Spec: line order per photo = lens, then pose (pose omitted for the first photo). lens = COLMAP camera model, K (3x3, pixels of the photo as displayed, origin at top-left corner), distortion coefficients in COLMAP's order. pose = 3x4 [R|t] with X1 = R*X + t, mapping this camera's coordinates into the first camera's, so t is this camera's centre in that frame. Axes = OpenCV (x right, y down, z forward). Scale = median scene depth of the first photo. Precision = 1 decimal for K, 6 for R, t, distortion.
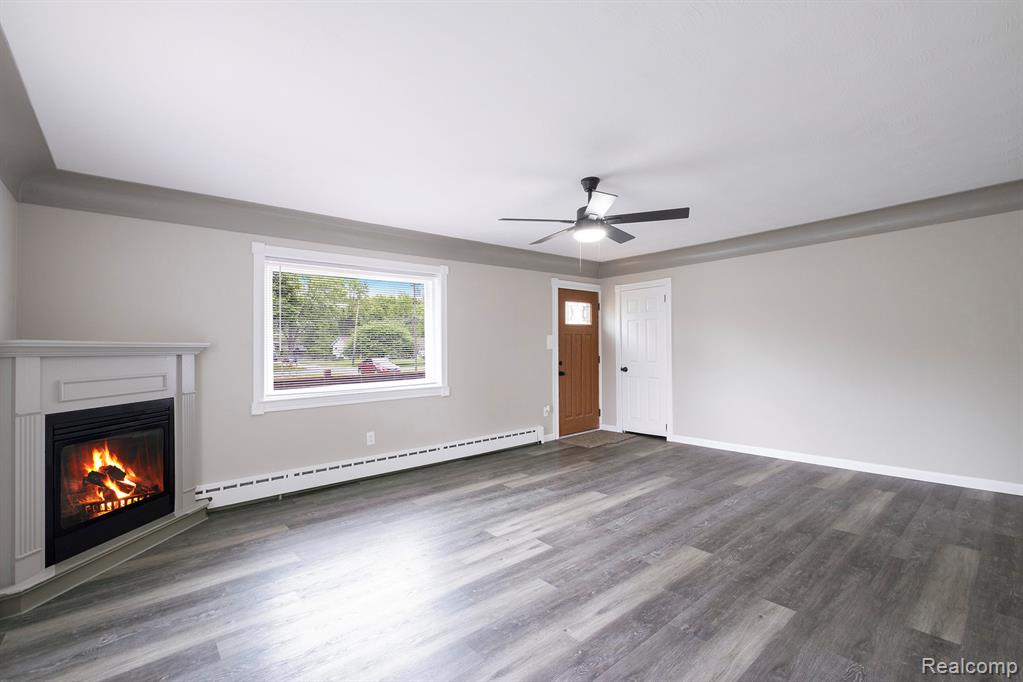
lens RADIAL K [[449.9, 0, 514.7], [0, 449.9, 341.4], [0, 0, 1]] dist [0.008911, -0.000067]
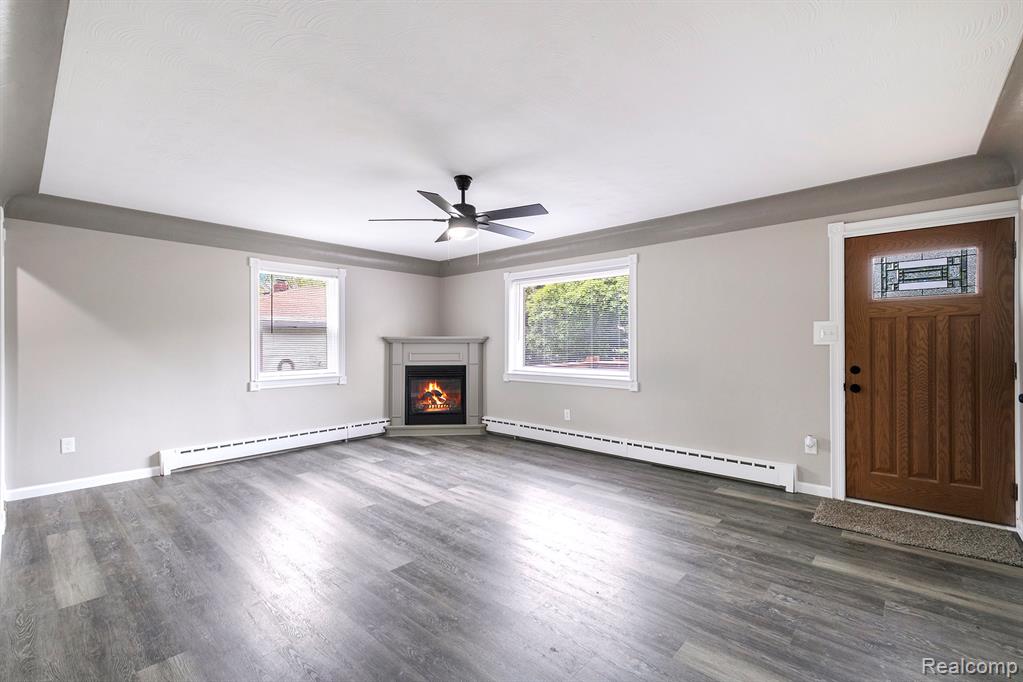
lens RADIAL K [[449.9, 0, 519.8], [0, 449.9, 343.2], [0, 0, 1]] dist [0.008911, -0.000067]
pose [[0.121416, 0.018398, -0.992431, 0.920102], [0.015992, 0.999662, 0.020489, -0.004509], [0.992473, -0.018358, 0.121081, 0.777801]]
